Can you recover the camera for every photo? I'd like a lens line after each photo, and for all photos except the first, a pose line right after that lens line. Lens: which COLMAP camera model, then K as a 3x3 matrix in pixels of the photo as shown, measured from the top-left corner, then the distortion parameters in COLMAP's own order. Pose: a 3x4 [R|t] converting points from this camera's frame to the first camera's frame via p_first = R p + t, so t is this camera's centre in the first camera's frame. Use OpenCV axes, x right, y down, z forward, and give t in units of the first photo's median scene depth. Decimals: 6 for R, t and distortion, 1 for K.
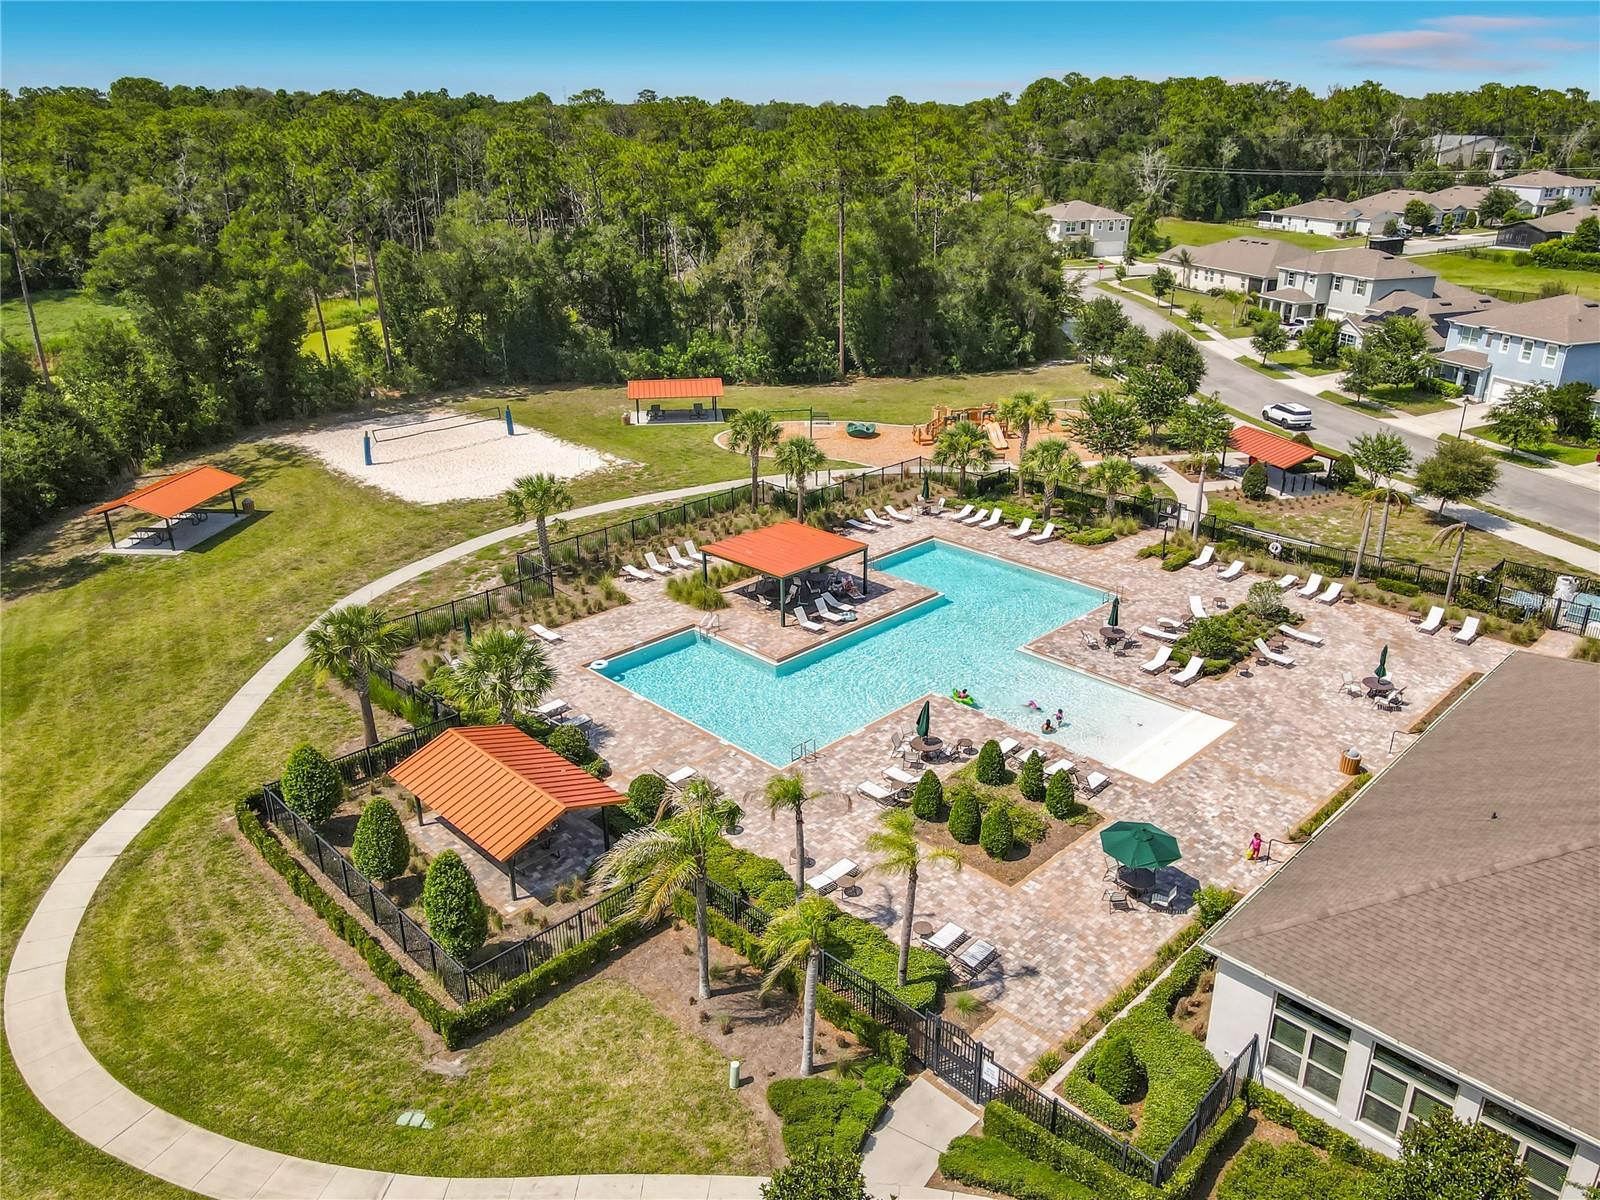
lens RADIAL K [[1180.9, 0, 817.0], [0, 1180.9, 597.6], [0, 0, 1]] dist [-0.006929, 0.040848]
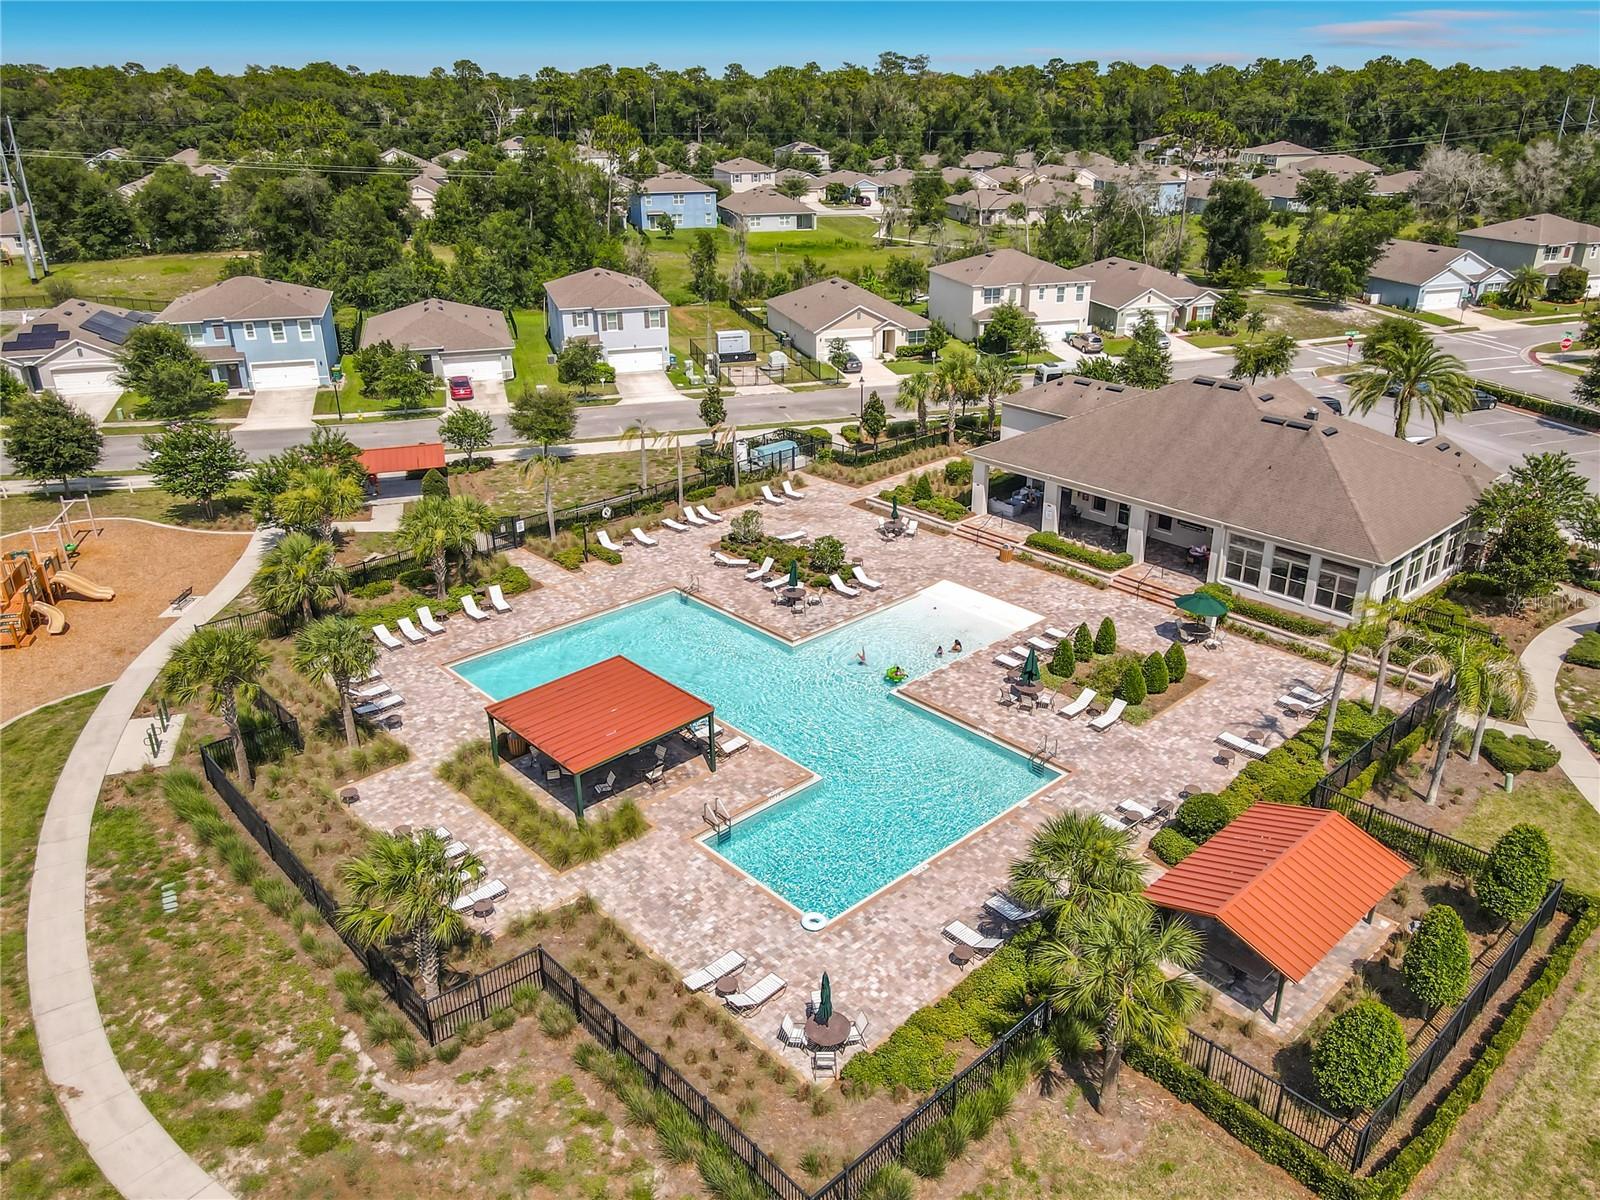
lens RADIAL K [[1180.9, 0, 817.0], [0, 1180.9, 597.6], [0, 0, 1]] dist [-0.006929, 0.040848]
pose [[0.013474, -0.392257, 0.919757, -0.607377], [0.380871, 0.852511, 0.357999, -0.282144], [-0.924530, 0.345485, 0.160886, 0.677613]]
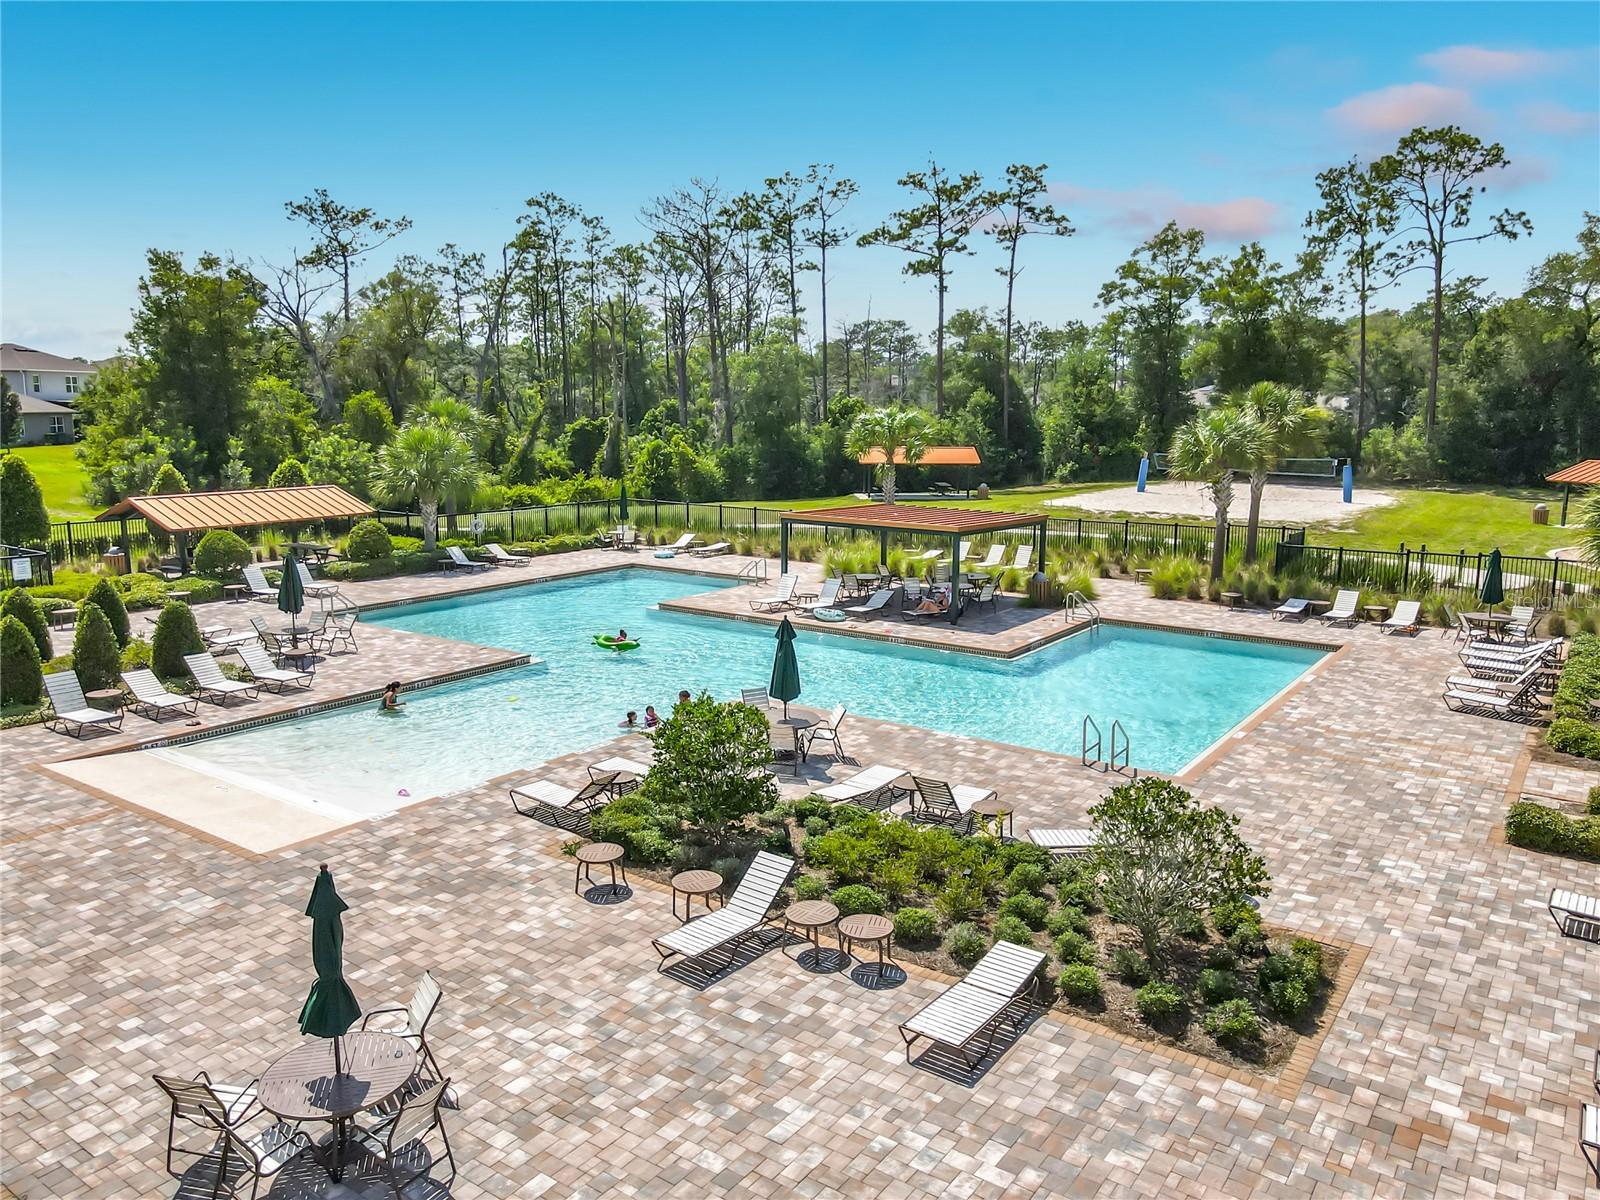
lens RADIAL K [[1126.2, 0, 800.0], [0, 1126.2, 600.0], [0, 0, 1]] dist [0.021309, -0.001925]
pose [[0.172897, 0.149480, -0.973531, 0.490937], [-0.372197, 0.925042, 0.075934, -0.023657], [0.911908, 0.349216, 0.215573, 0.768537]]
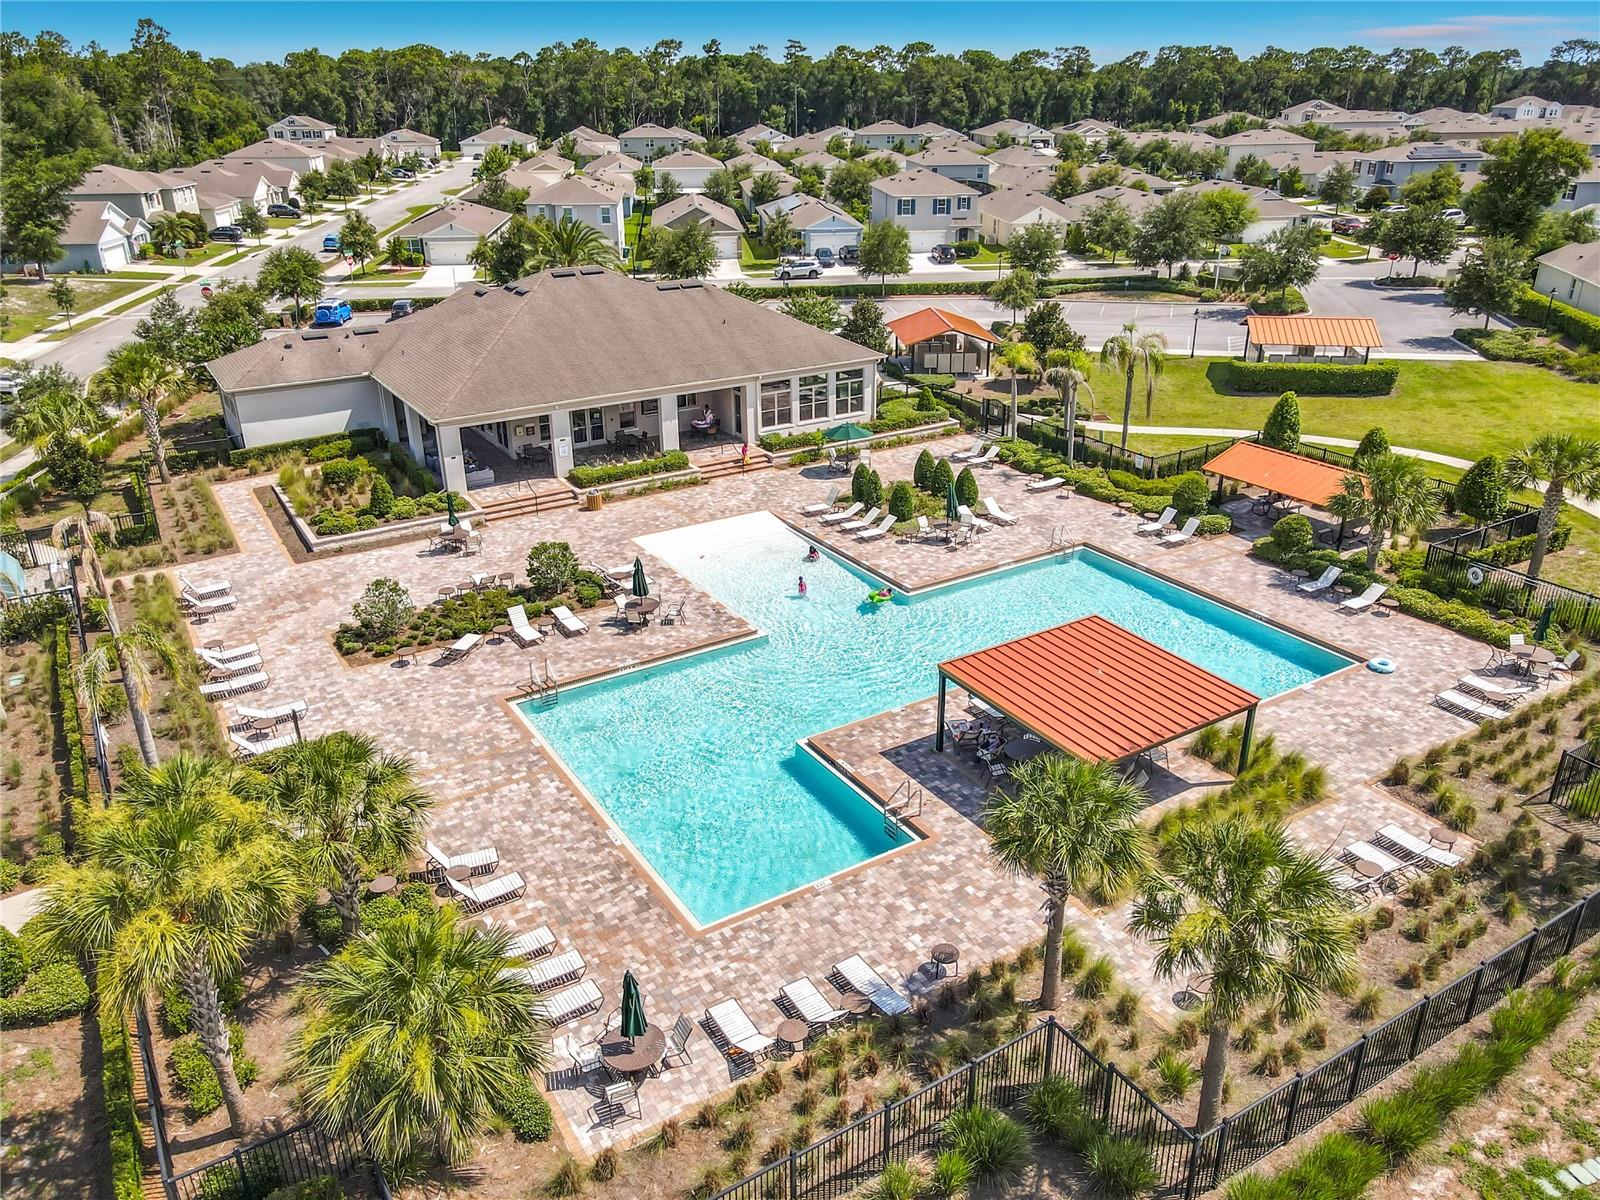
lens RADIAL K [[1180.9, 0, 817.0], [0, 1180.9, 597.6], [0, 0, 1]] dist [-0.006929, 0.040848]
pose [[-0.979863, -0.070991, 0.186627, 0.000300], [0.085395, 0.695883, 0.713060, -0.422359], [-0.180491, 0.714638, -0.675807, 1.244780]]
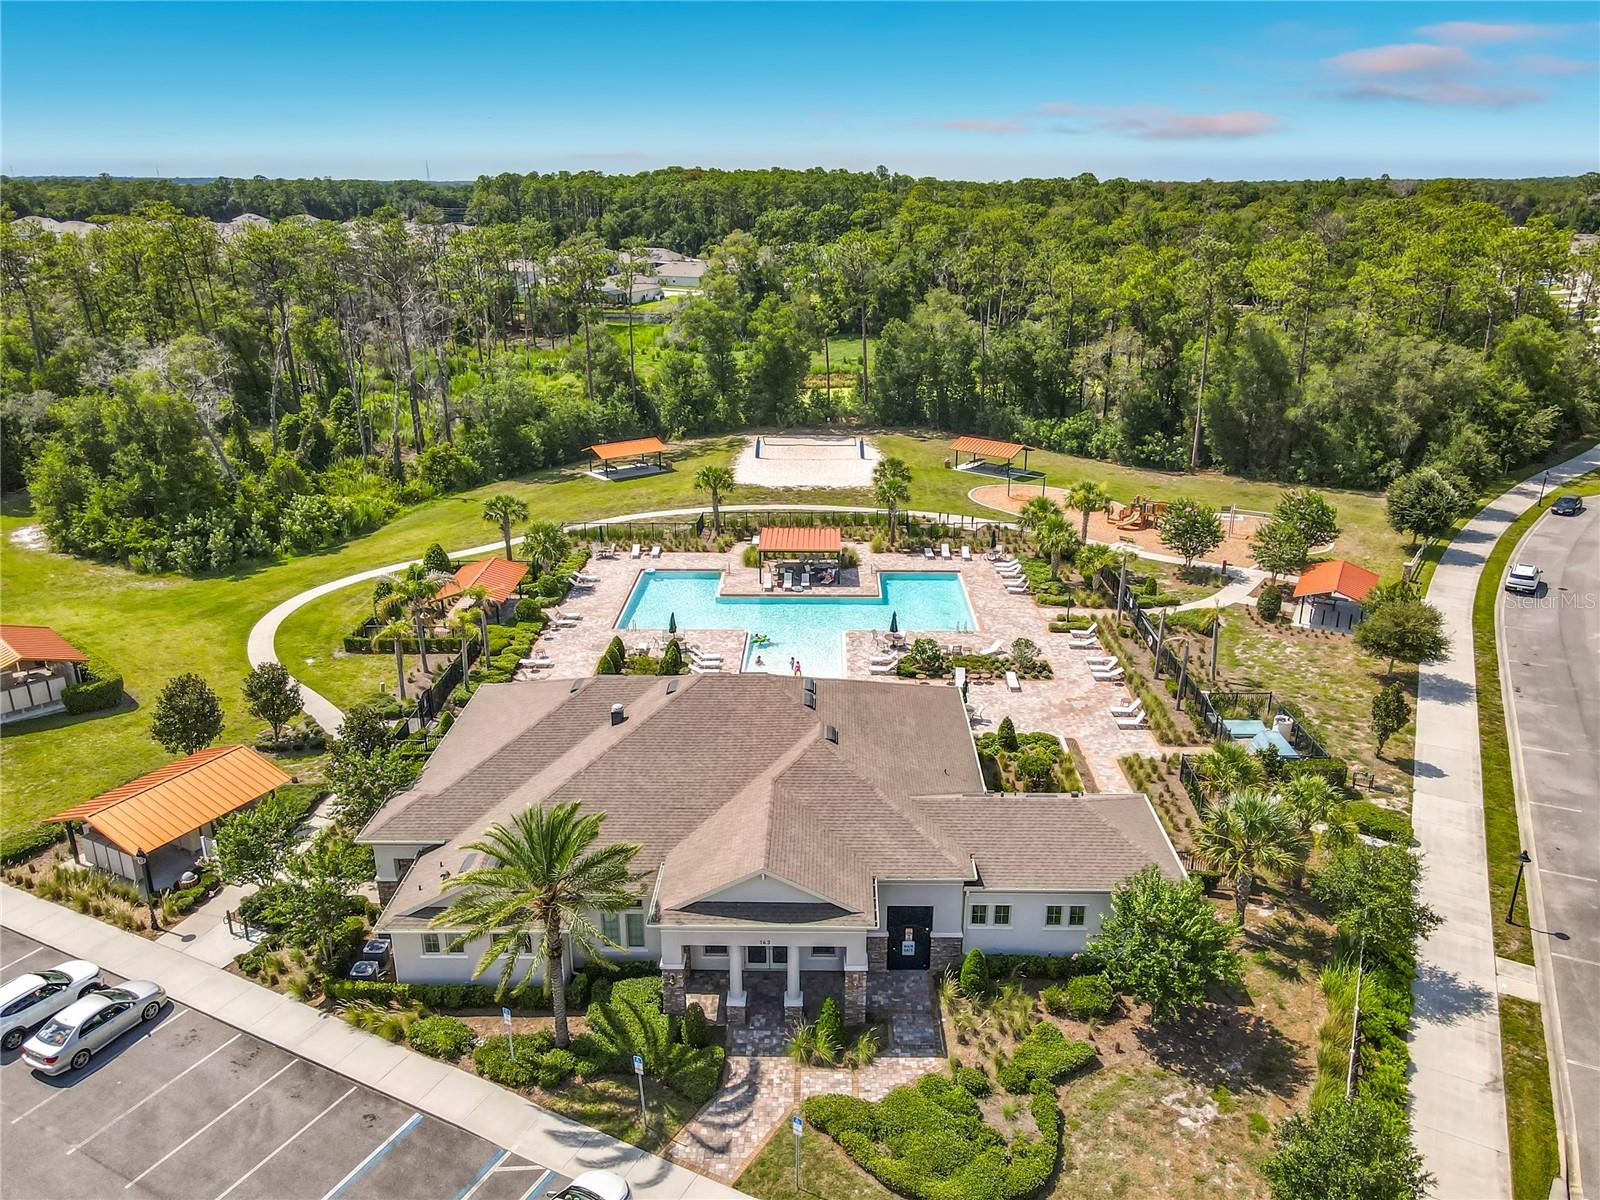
lens RADIAL K [[1180.9, 0, 817.0], [0, 1180.9, 597.6], [0, 0, 1]] dist [-0.006929, 0.040848]
pose [[0.711316, 0.241919, -0.659928, 0.913448], [-0.276693, 0.959469, 0.053487, -0.052425], [0.646119, 0.144551, 0.749423, -0.090899]]
